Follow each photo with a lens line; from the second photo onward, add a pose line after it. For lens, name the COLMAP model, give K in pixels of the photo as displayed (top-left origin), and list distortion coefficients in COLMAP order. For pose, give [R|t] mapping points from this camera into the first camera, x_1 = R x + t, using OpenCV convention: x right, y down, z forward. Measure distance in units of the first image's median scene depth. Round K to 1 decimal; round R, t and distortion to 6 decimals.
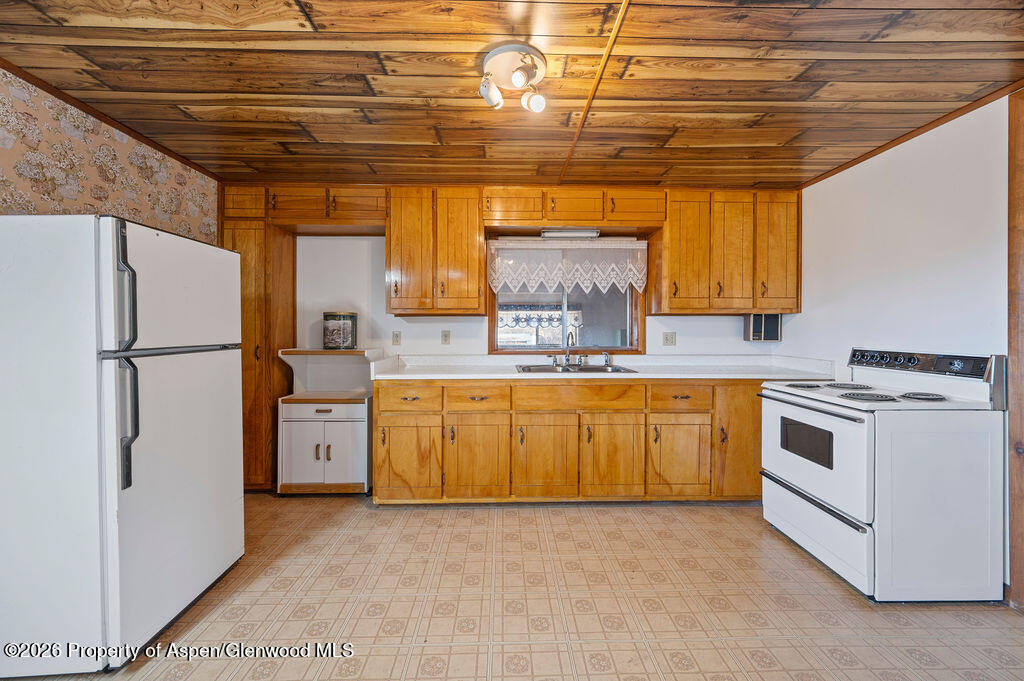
lens RADIAL K [[410.6, 0, 511.8], [0, 410.6, 328.7], [0, 0, 1]] dist [0.000862, -0.000119]
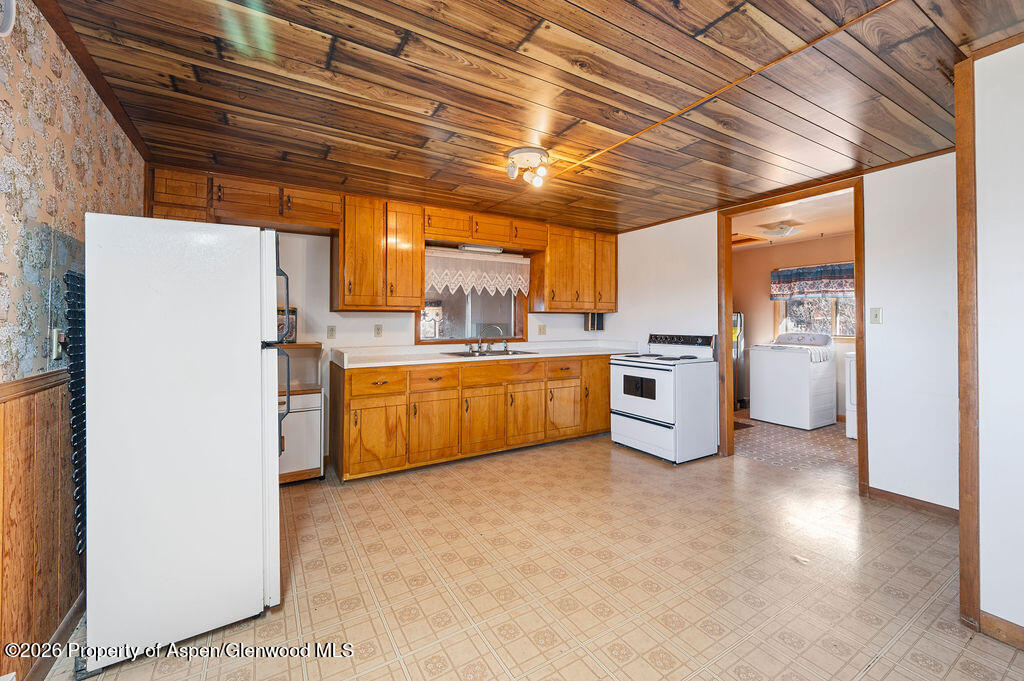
lens RADIAL K [[418.4, 0, 511.8], [0, 418.4, 317.8], [0, 0, 1]] dist [-0.000342, -0.000036]
pose [[0.866203, 0.003400, 0.499682, -0.509519], [0.003028, 0.999923, -0.012052, 0.000469], [-0.499684, 0.011952, 0.866125, -0.213948]]
